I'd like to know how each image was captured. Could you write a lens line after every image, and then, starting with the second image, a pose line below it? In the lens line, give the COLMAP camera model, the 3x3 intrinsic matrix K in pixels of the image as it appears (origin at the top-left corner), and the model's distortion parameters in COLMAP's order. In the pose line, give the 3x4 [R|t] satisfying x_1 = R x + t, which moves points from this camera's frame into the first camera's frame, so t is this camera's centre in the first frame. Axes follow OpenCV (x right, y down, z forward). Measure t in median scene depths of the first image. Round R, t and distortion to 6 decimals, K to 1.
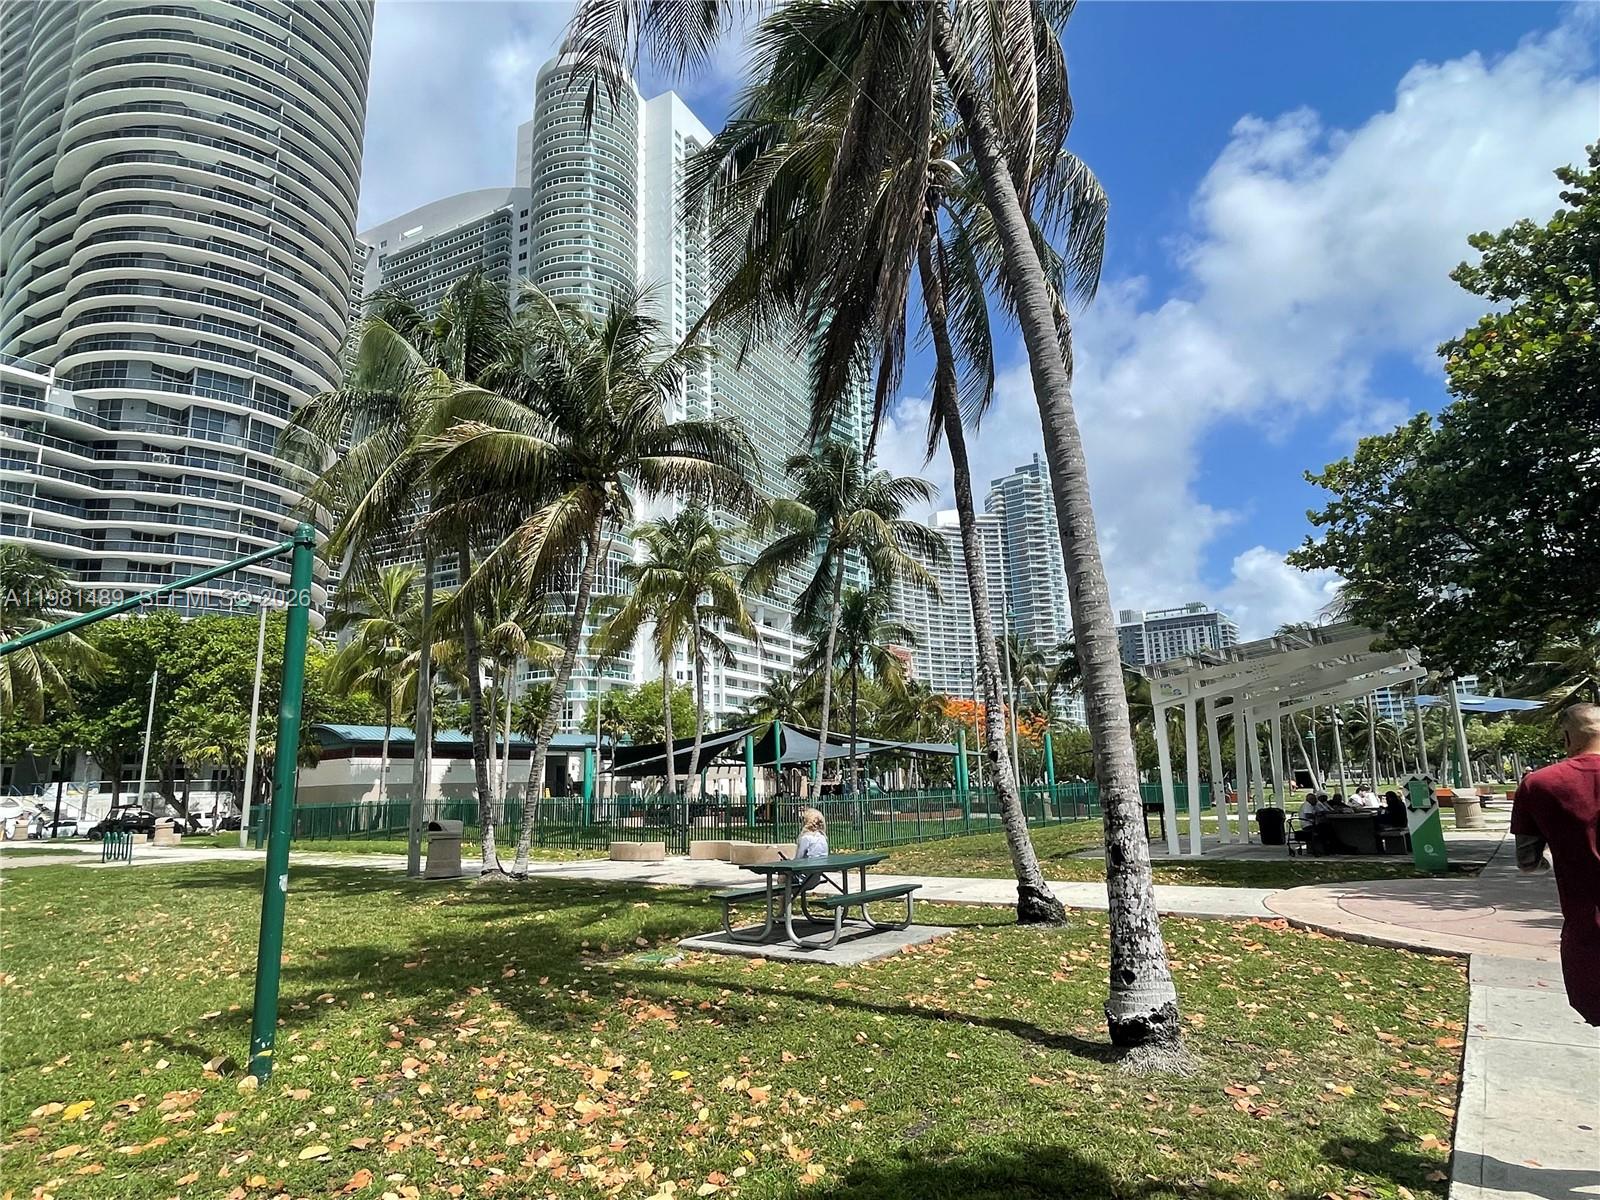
lens RADIAL K [[950.7, 0, 800.0], [0, 950.7, 600.0], [0, 0, 1]] dist [0.002636, 0.000156]
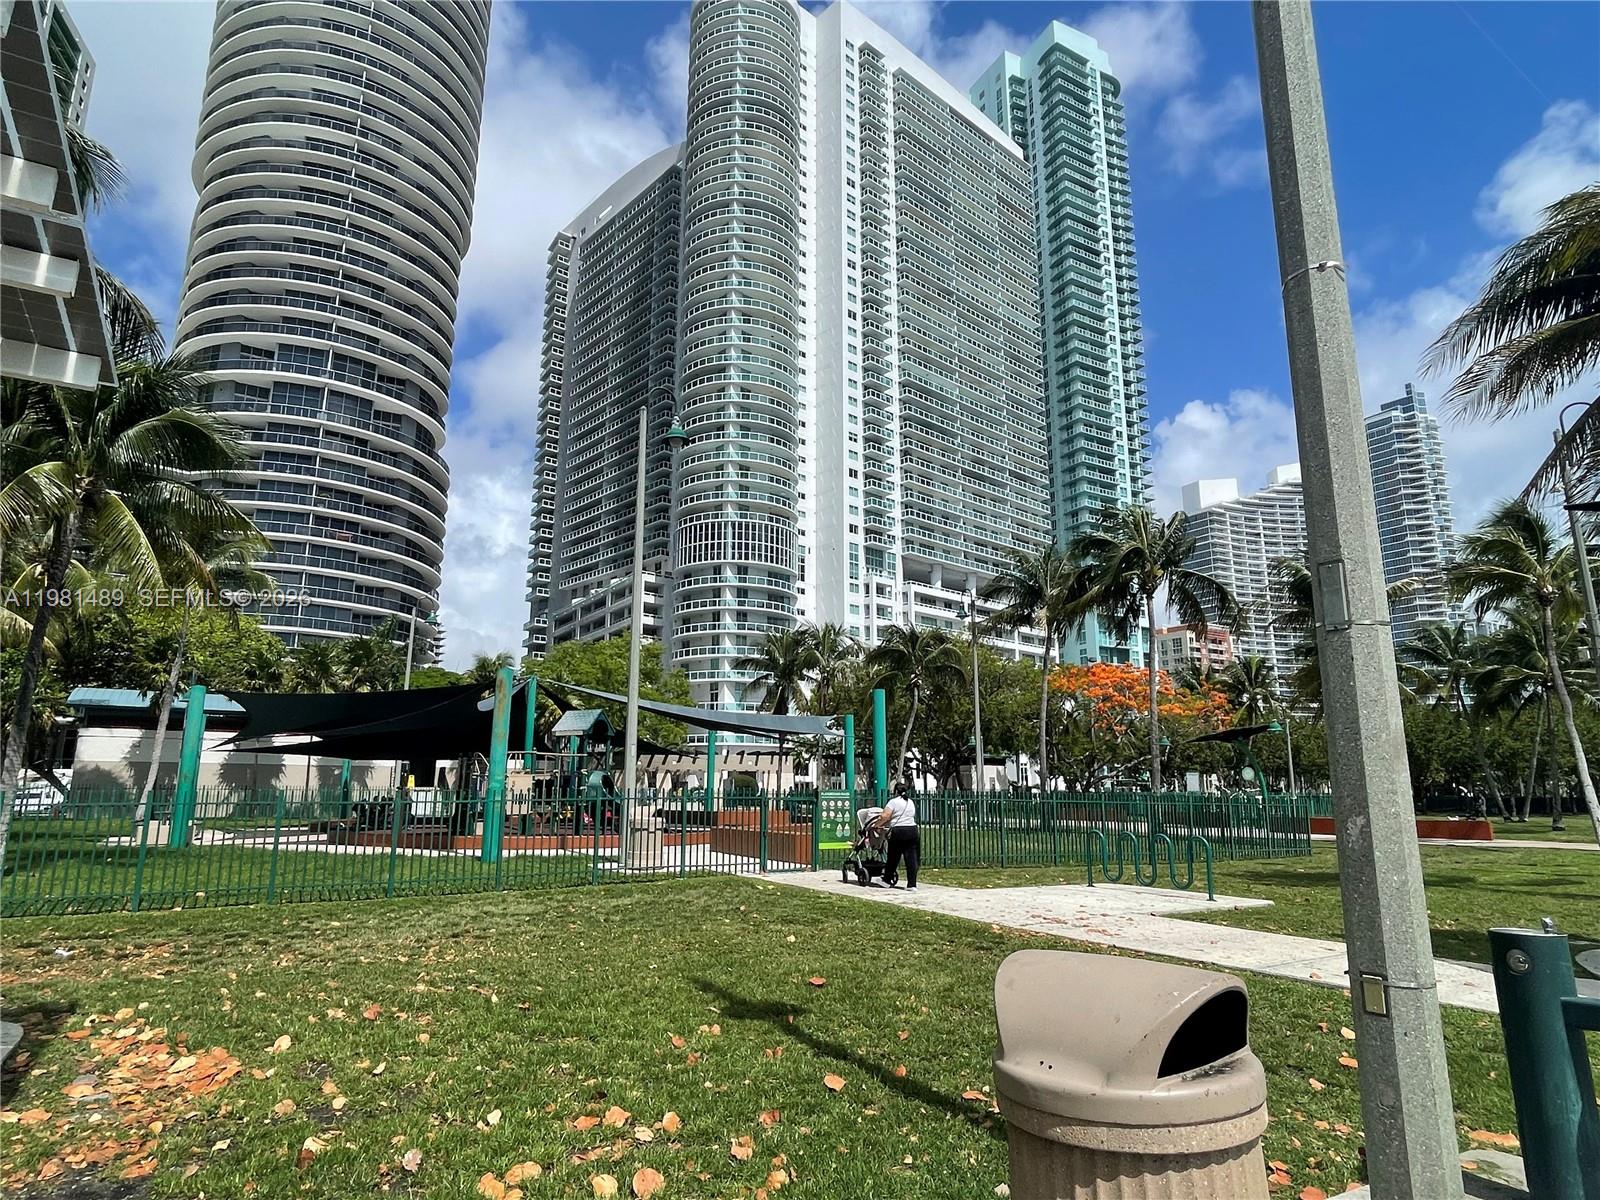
lens RADIAL K [[950.7, 0, 800.0], [0, 950.7, 600.0], [0, 0, 1]] dist [0.002636, 0.000156]
pose [[0.933799, -0.040528, -0.355495, 0.131286], [0.042386, 0.999098, -0.002566, 0.029534], [0.355278, -0.012672, 0.934675, 0.161578]]
